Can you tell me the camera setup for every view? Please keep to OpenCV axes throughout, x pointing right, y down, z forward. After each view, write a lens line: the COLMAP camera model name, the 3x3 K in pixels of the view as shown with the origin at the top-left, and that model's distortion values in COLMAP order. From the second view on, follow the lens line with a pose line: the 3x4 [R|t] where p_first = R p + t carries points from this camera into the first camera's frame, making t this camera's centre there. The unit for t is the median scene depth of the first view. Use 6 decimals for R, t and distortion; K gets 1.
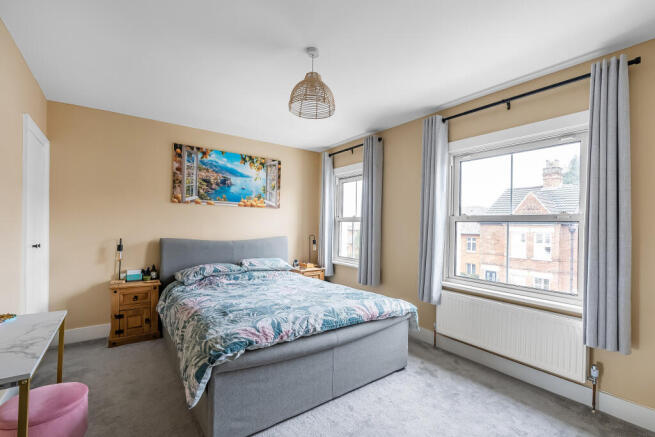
lens RADIAL K [[296.4, 0, 325.0], [0, 296.4, 221.5], [0, 0, 1]] dist [-0.002159, 0.000356]
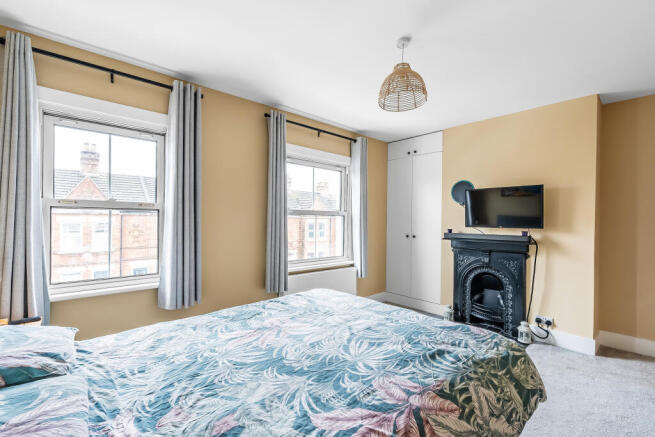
lens RADIAL K [[296.4, 0, 324.6], [0, 296.4, 218.2], [0, 0, 1]] dist [-0.002159, 0.000356]
pose [[-0.125183, -0.015685, 0.992010, -0.607922], [-0.025097, 0.999605, 0.012638, 0.000182], [-0.991816, -0.023315, -0.125527, 0.843251]]
